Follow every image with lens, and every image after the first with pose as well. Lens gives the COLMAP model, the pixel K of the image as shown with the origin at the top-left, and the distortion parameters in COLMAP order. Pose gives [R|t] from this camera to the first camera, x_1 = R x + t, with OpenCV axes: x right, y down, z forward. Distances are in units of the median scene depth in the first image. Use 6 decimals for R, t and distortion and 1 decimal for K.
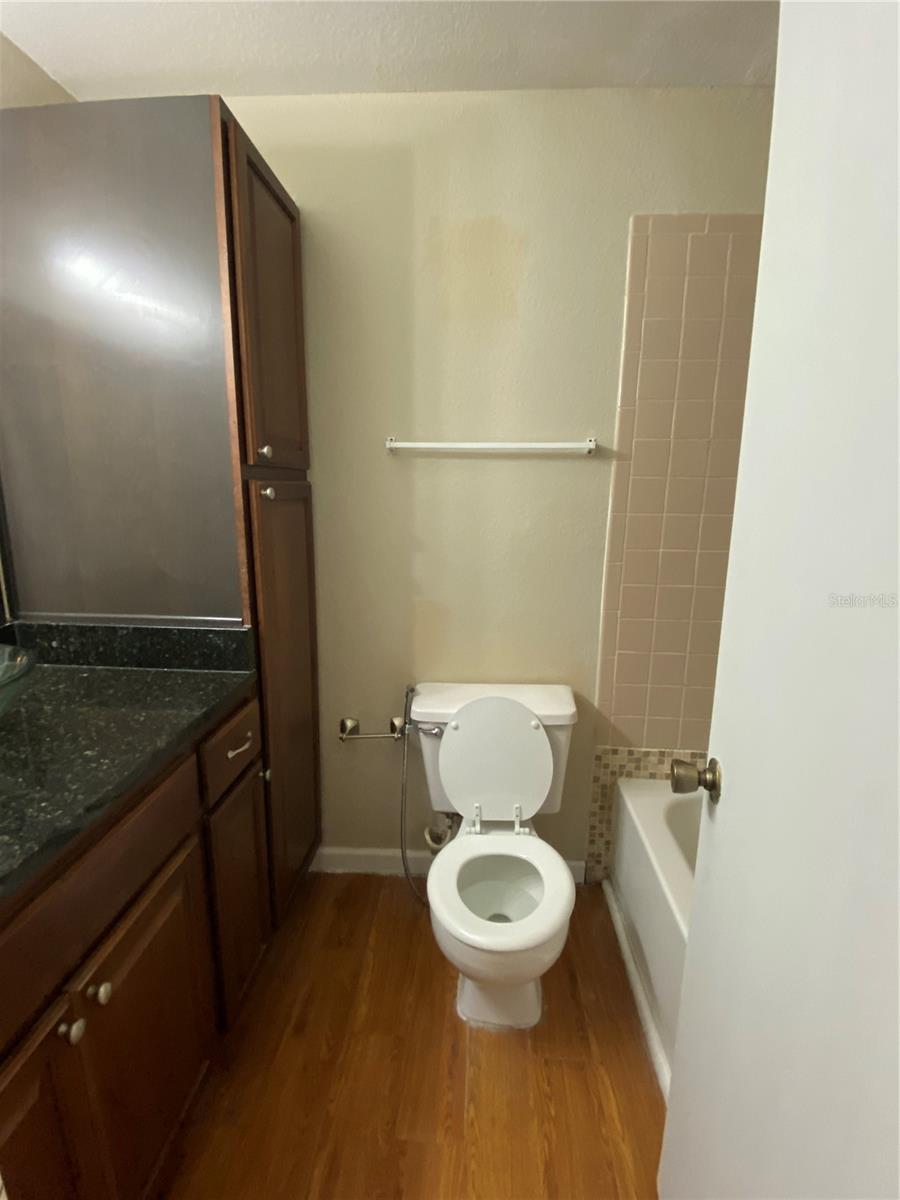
lens RADIAL K [[555.0, 0, 450.0], [0, 555.0, 600.0], [0, 0, 1]] dist [0.001666, -0.012750]
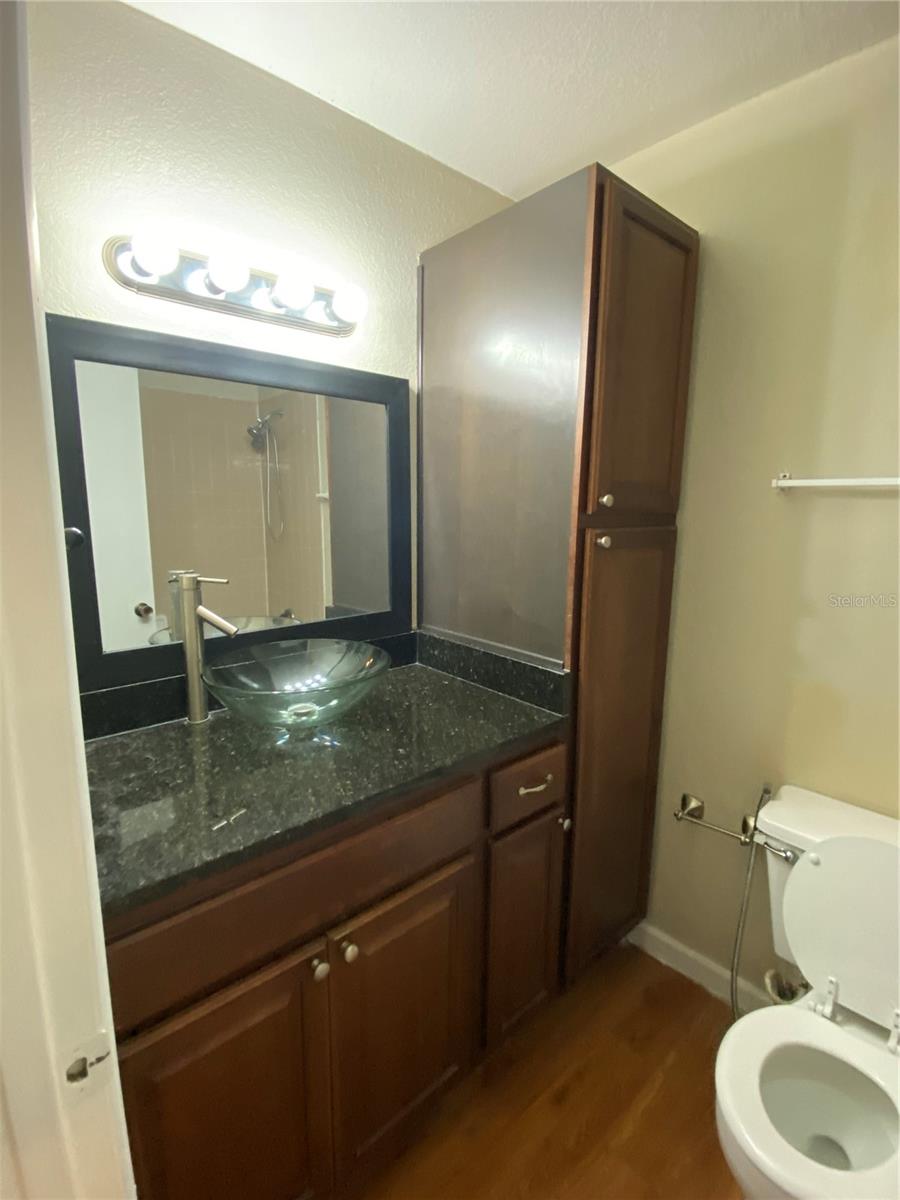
lens RADIAL K [[538.3, 0, 446.8], [0, 538.3, 592.6], [0, 0, 1]] dist [0.029652, -0.037079]
pose [[0.689859, 0.104095, -0.716420, 0.164867], [-0.144259, 0.989528, 0.004867, -0.062923], [0.709425, 0.099992, 0.697652, 0.131756]]
